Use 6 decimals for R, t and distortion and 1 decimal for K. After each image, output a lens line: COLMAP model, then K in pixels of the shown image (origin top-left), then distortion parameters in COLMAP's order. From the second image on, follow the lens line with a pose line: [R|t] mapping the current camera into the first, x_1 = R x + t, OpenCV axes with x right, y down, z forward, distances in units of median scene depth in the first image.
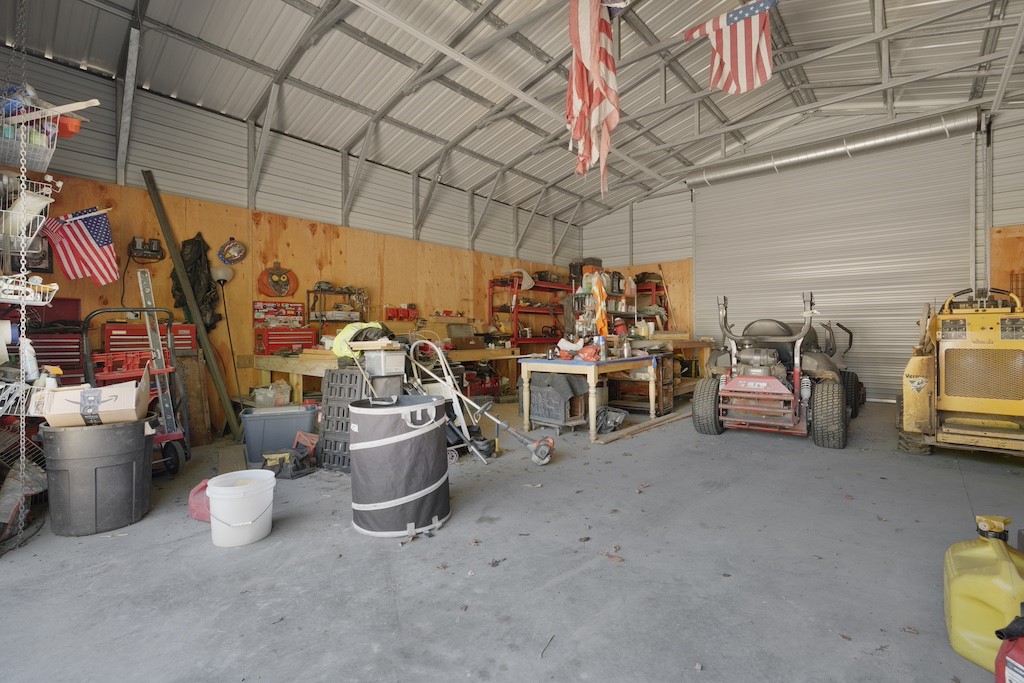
lens RADIAL K [[464.9, 0, 521.8], [0, 464.9, 340.5], [0, 0, 1]] dist [-0.017595, 0.009665]
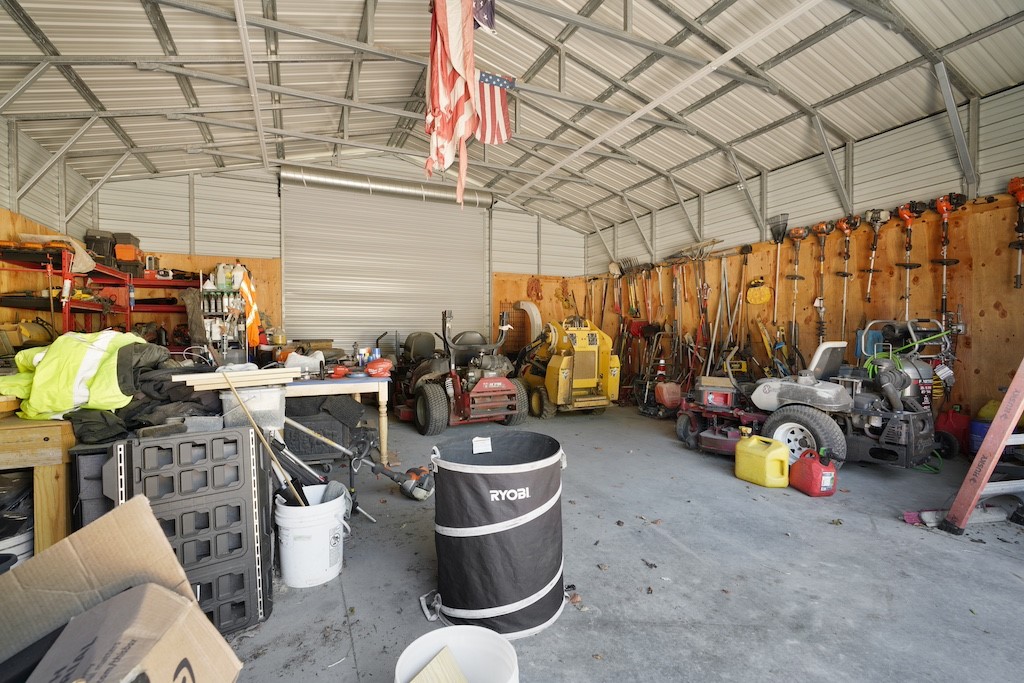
lens RADIAL K [[464.9, 0, 521.8], [0, 464.9, 340.5], [0, 0, 1]] dist [-0.017595, 0.009665]
pose [[0.409150, -0.008305, 0.912429, -1.046490], [0.015794, 0.999873, 0.002018, -0.040424], [-0.912331, 0.013586, 0.409229, 0.752081]]
